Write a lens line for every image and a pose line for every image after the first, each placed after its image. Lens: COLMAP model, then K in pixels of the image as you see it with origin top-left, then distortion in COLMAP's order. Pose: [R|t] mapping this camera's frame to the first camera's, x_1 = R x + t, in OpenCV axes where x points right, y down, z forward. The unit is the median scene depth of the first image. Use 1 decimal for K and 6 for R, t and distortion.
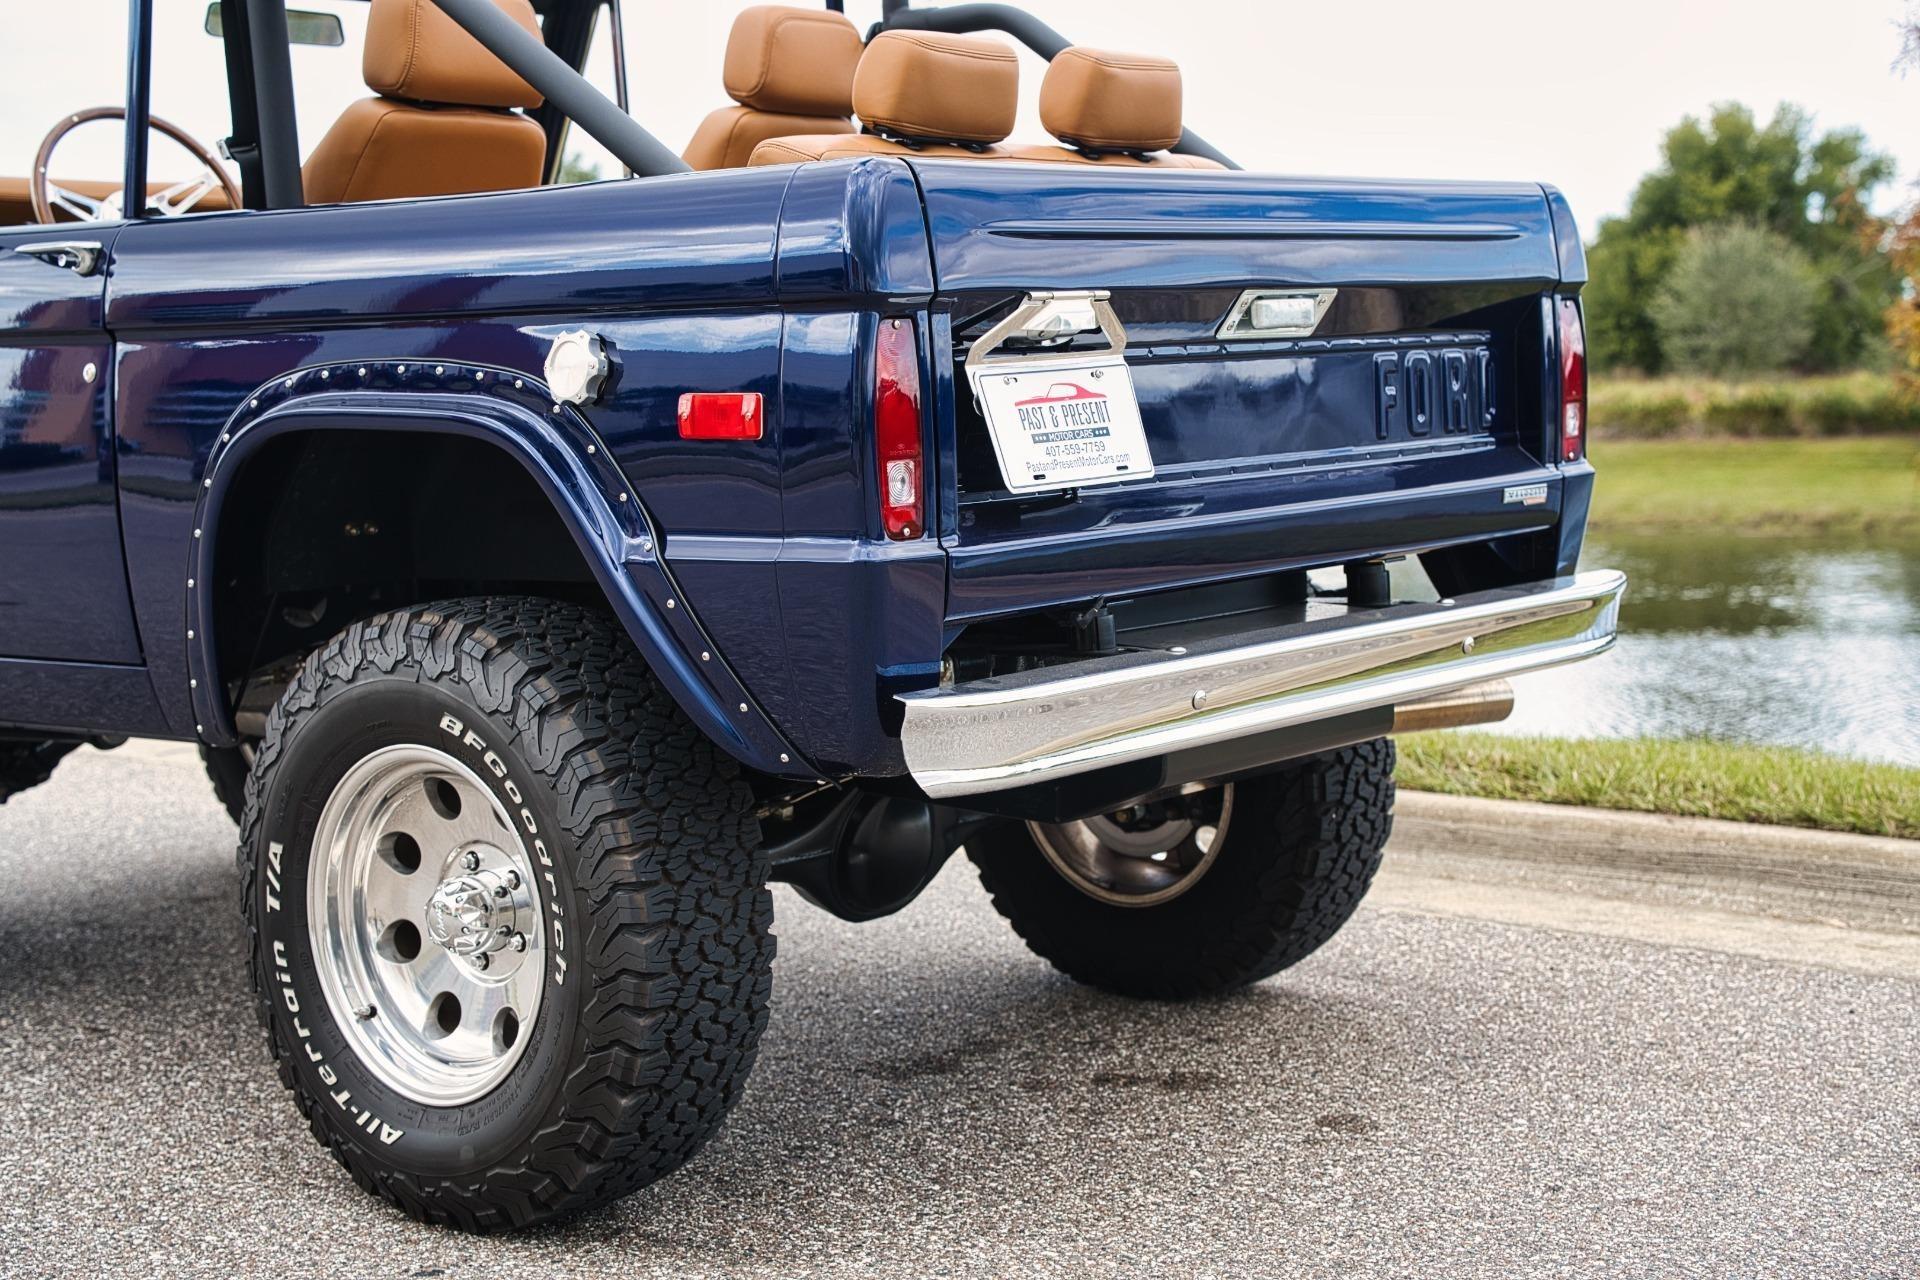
lens RADIAL K [[2739.8, 0, 962.2], [0, 2739.8, 638.5], [0, 0, 1]] dist [0.130616, 0.668348]
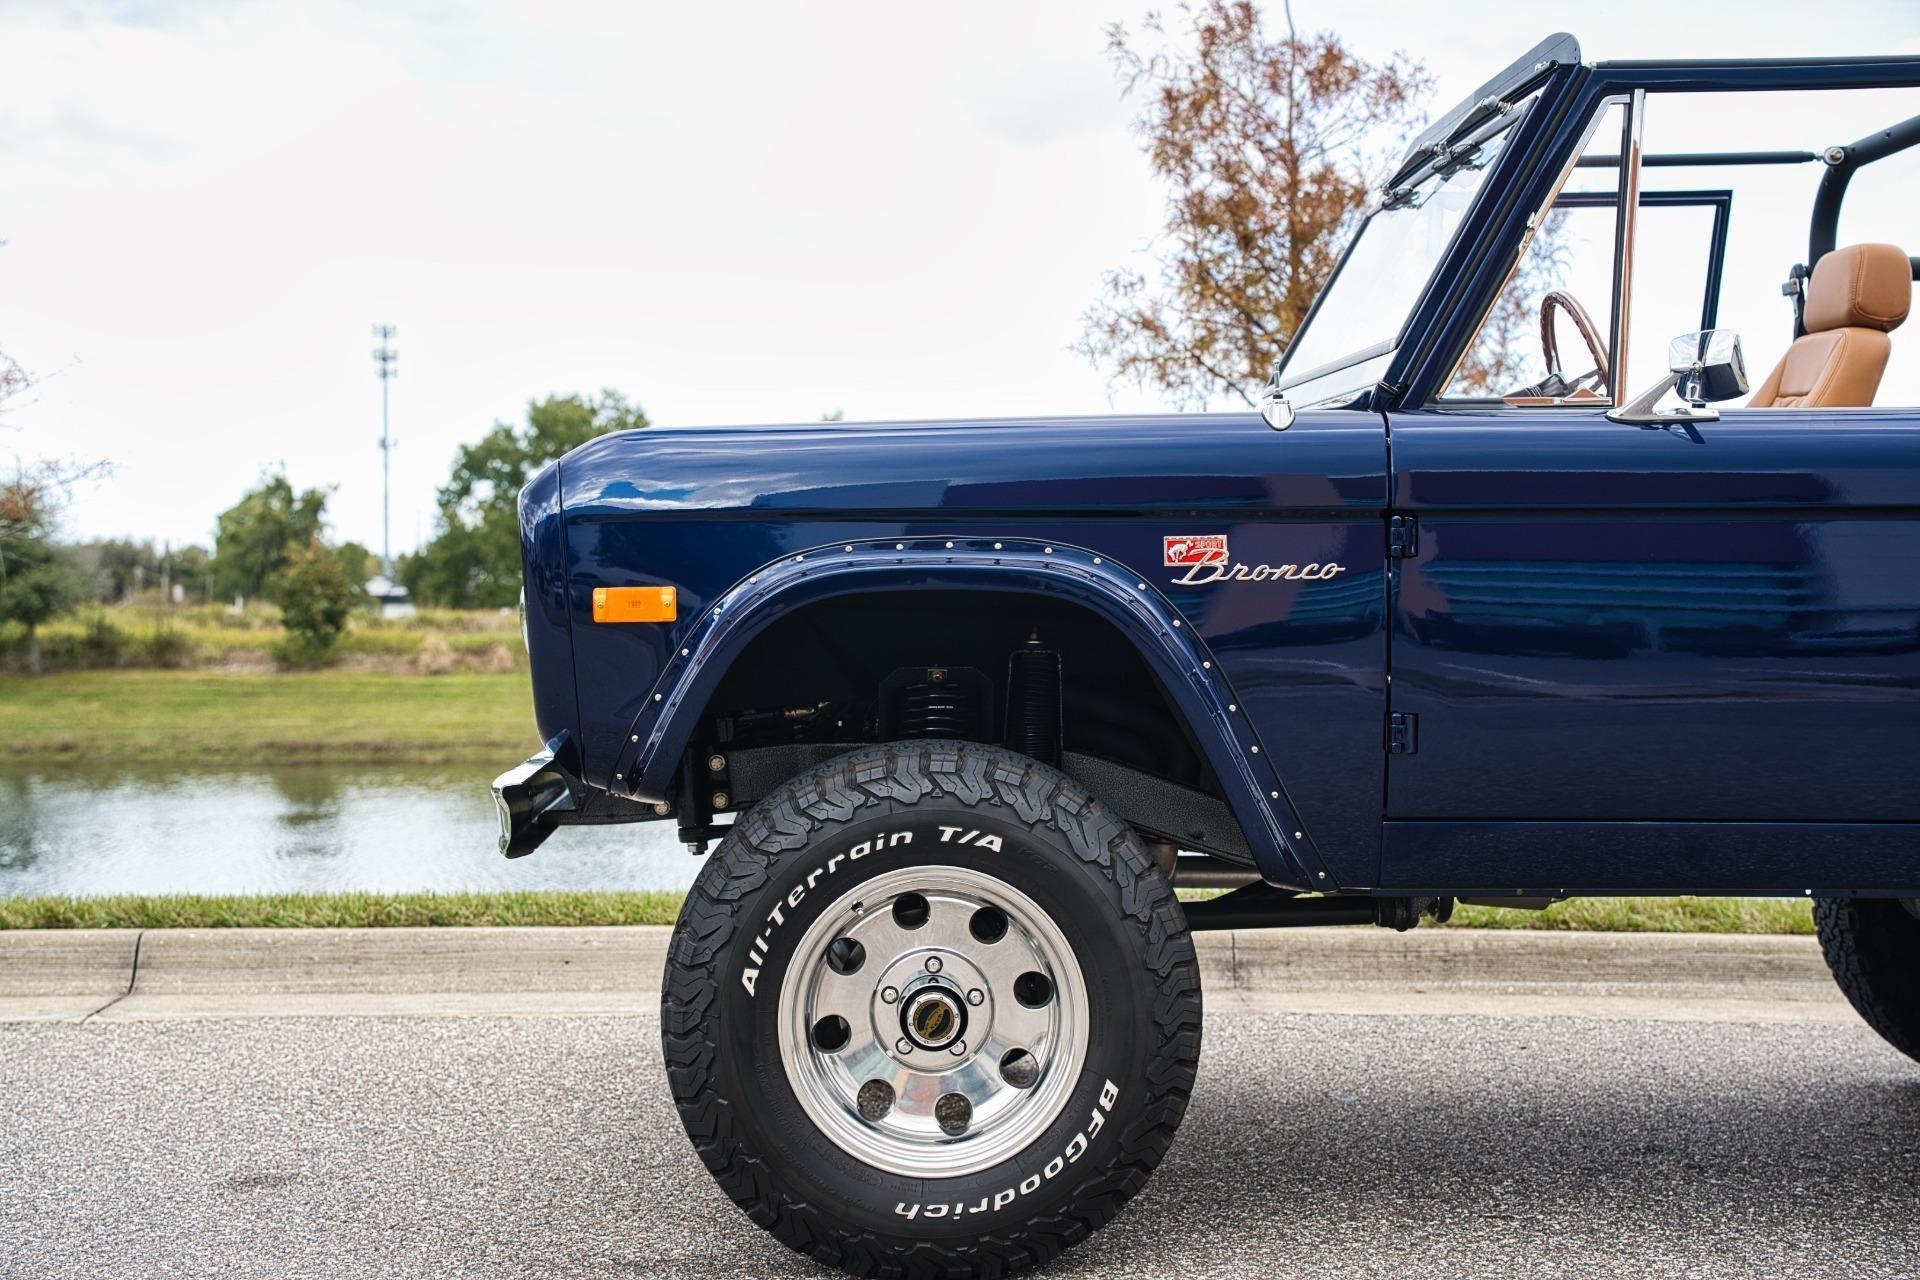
lens RADIAL K [[2703.7, 0, 961.3], [0, 2703.7, 635.2], [0, 0, 1]] dist [0.141842, 0.568973]
pose [[0.749633, 0.015870, 0.661664, -1.327502], [0.039942, 0.996806, -0.069161, -0.004393], [-0.660648, 0.078273, 0.746604, 0.484853]]
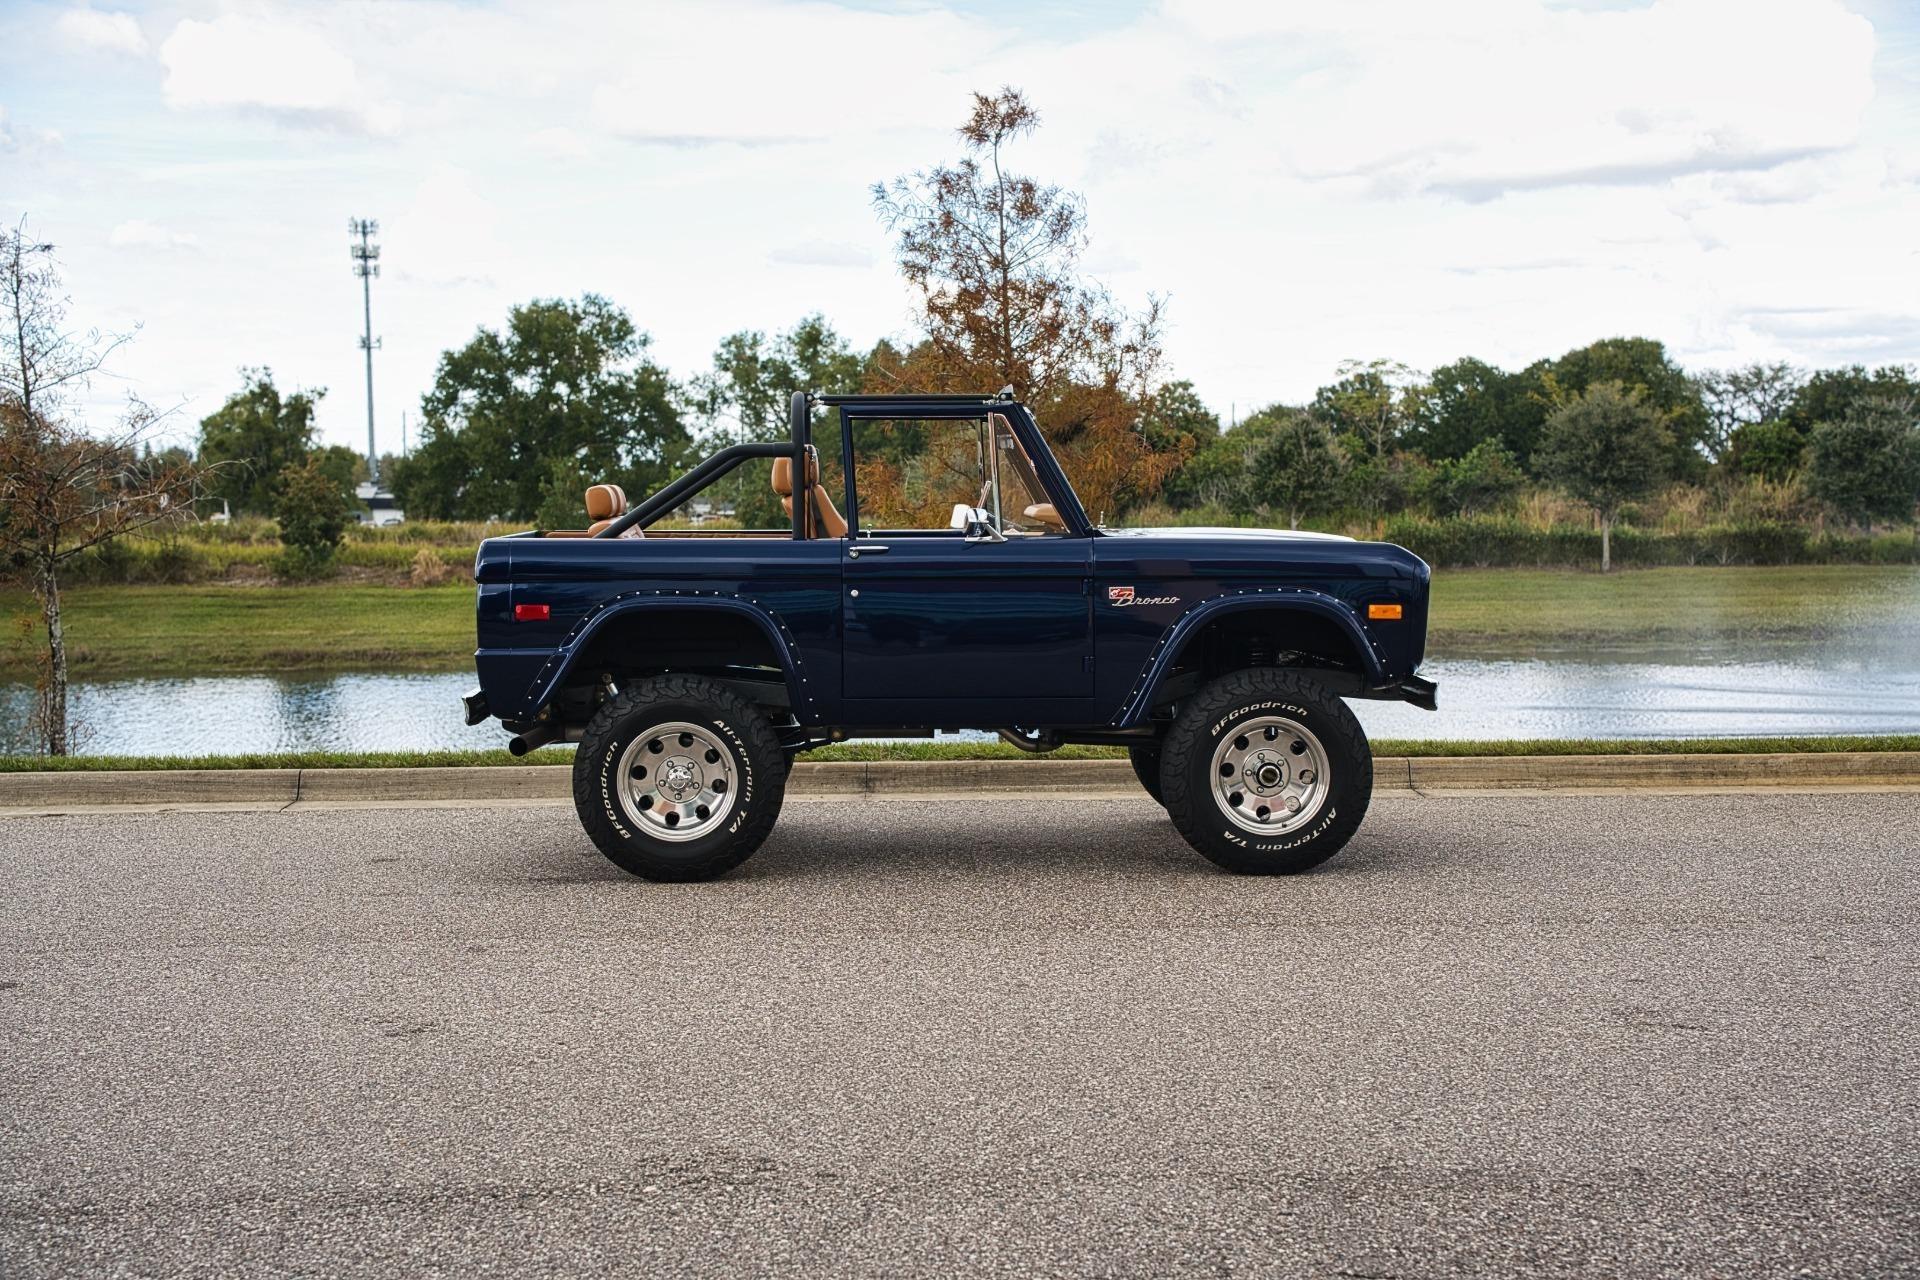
lens RADIAL K [[2742.4, 0, 963.5], [0, 2742.4, 639.9], [0, 0, 1]] dist [0.148145, 0.603743]
pose [[0.748570, -0.021402, 0.662711, -2.226140], [0.054493, 0.998084, -0.029320, 0.026719], [-0.660813, 0.058061, 0.748301, -0.990017]]
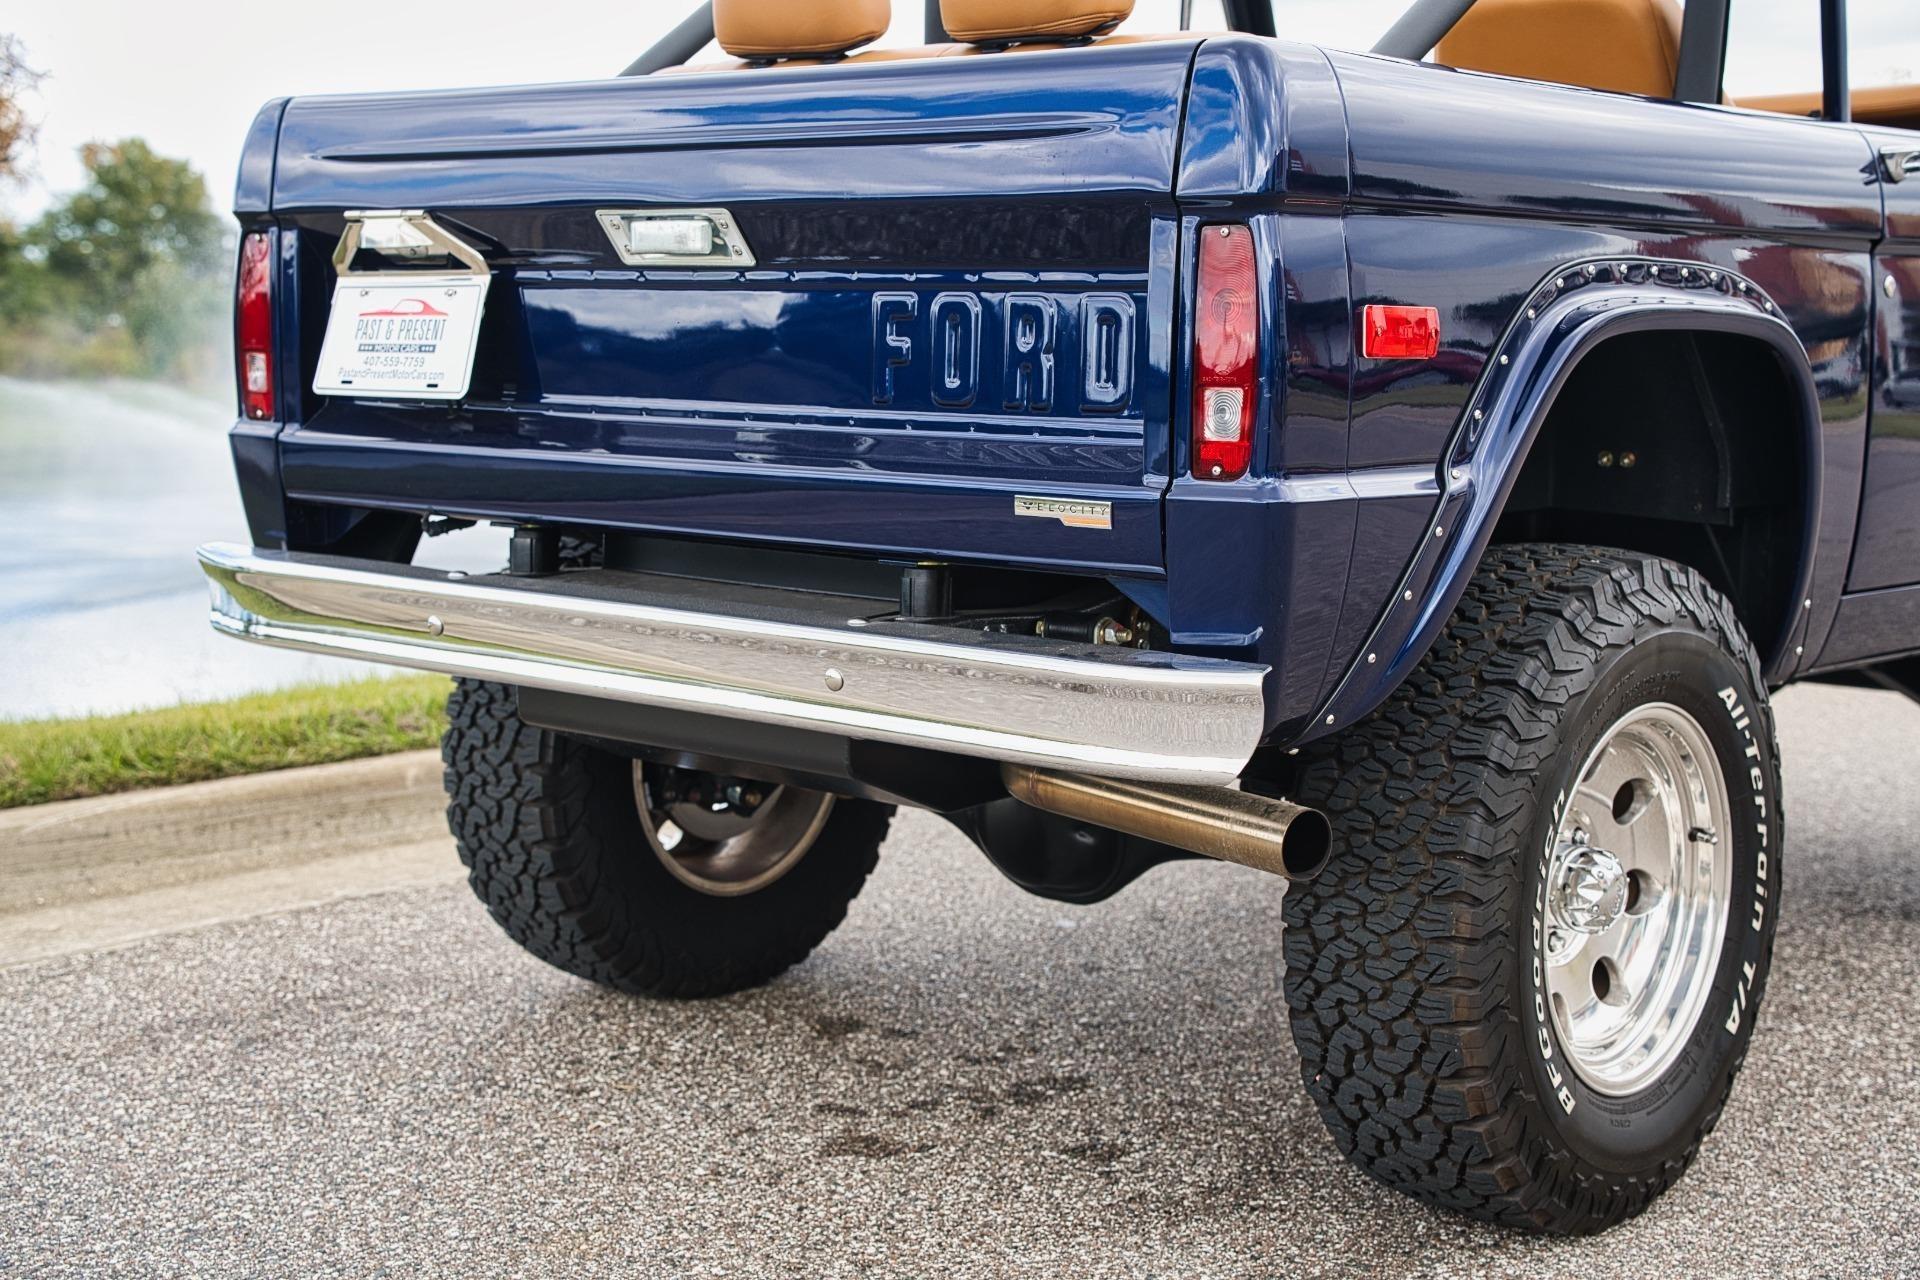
lens RADIAL K [[2682.9, 0, 960.0], [0, 2682.9, 640.0], [0, 0, 1]] dist [0.137522, 0.551922]
pose [[-0.007435, 0.125803, -0.992027, 0.920294], [-0.142993, 0.981726, 0.125568, -0.106521], [0.989696, 0.142787, 0.010689, 1.032341]]
